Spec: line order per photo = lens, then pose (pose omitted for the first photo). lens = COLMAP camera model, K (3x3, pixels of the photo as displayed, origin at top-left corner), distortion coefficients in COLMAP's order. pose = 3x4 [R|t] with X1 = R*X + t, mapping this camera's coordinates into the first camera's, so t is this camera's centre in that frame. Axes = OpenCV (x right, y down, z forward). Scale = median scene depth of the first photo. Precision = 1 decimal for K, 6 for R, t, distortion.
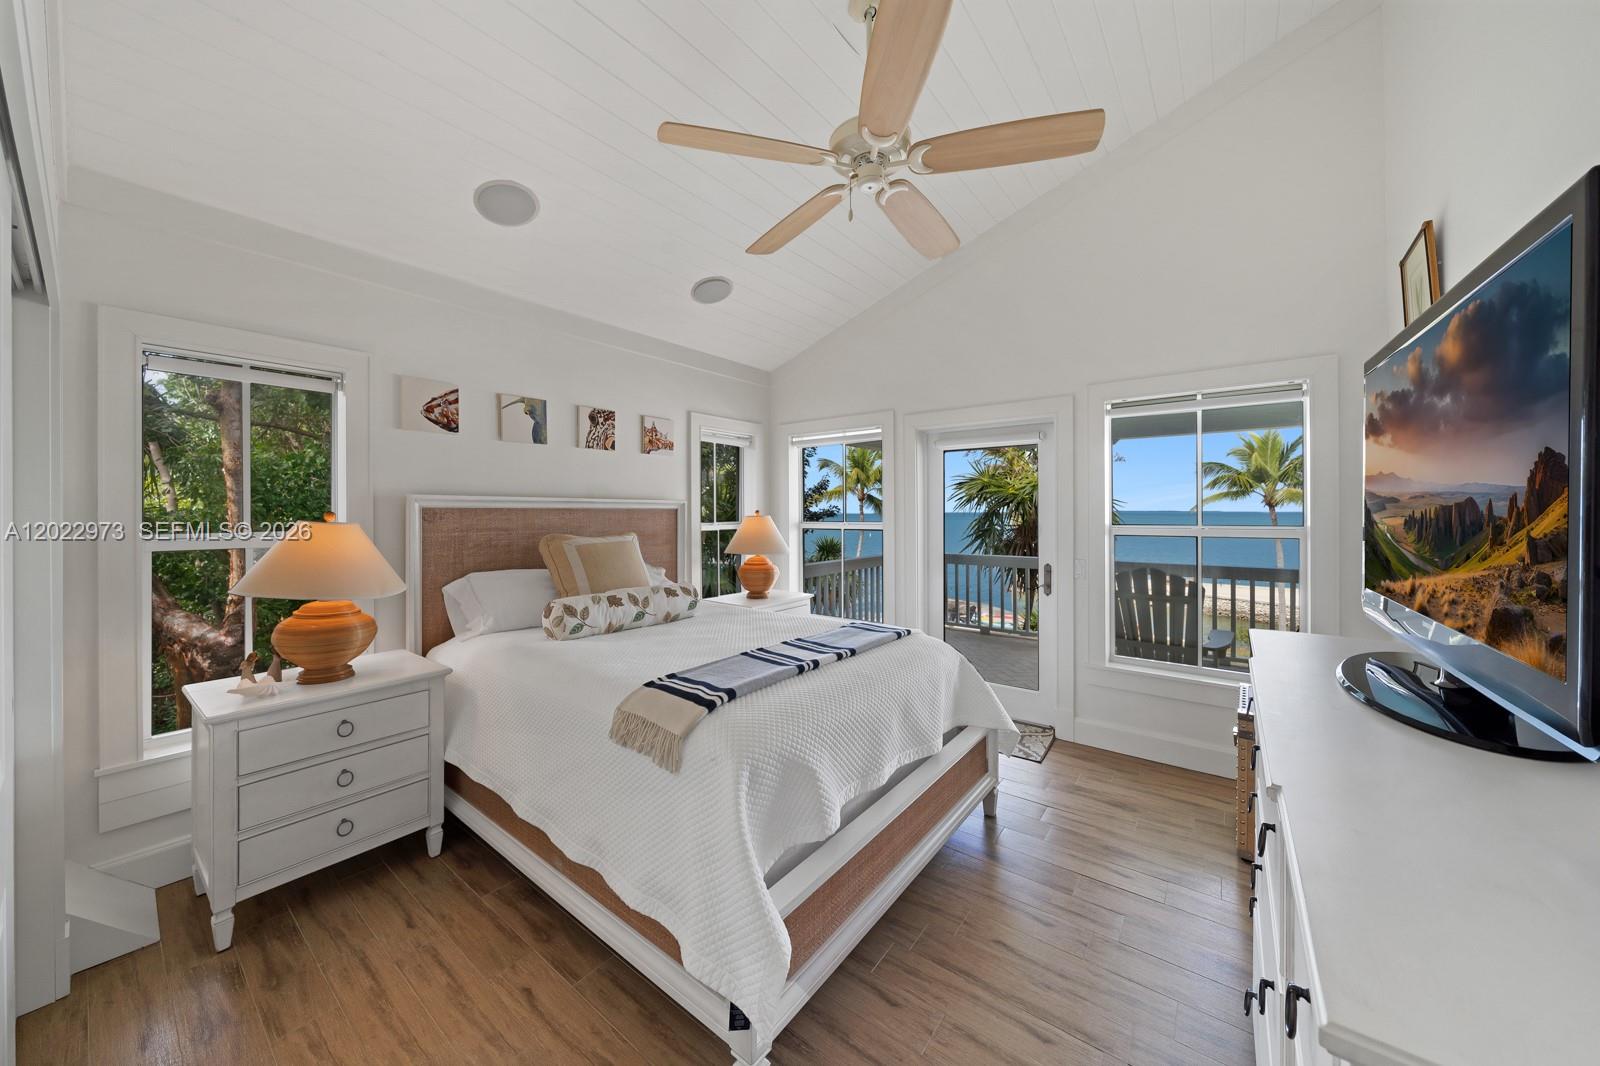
lens RADIAL K [[557.6, 0, 787.9], [0, 557.6, 509.1], [0, 0, 1]] dist [-0.008247, -0.000410]
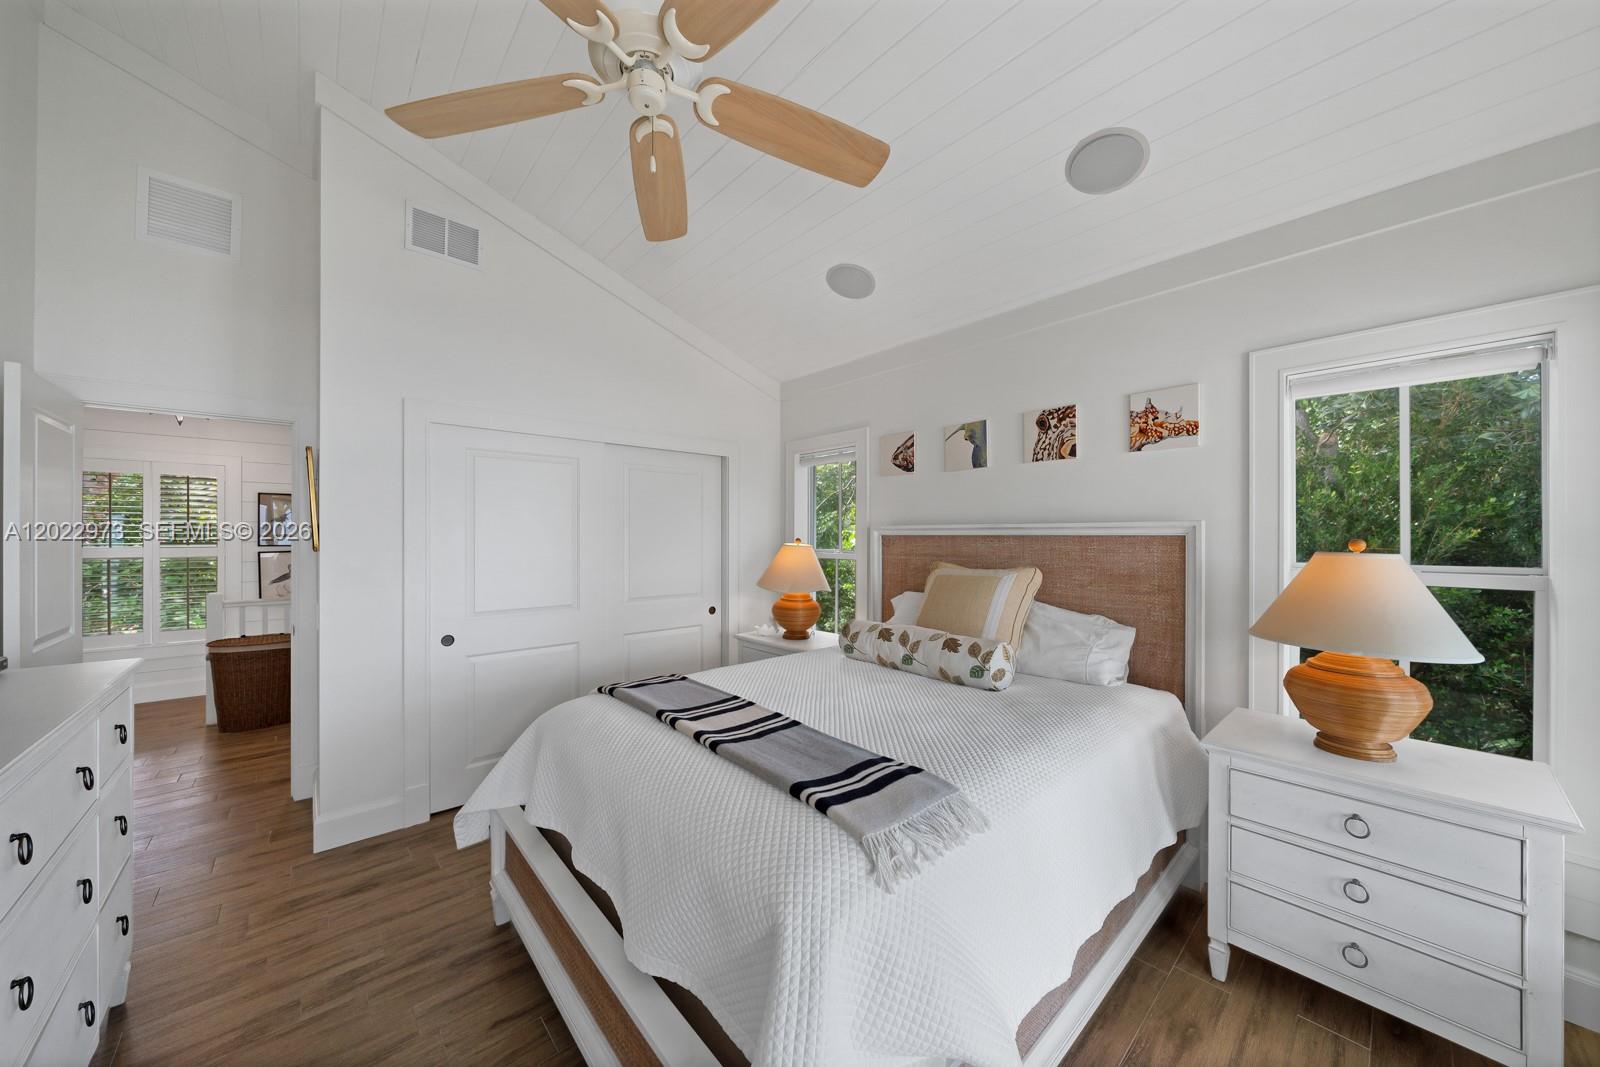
lens RADIAL K [[557.6, 0, 800.0], [0, 557.6, 534.8], [0, 0, 1]] dist [-0.008247, -0.000410]
pose [[-0.186051, 0.001815, -0.982538, 0.548005], [0.004381, 0.999990, 0.001017, -0.005126], [0.982530, -0.004116, -0.186057, 0.879195]]
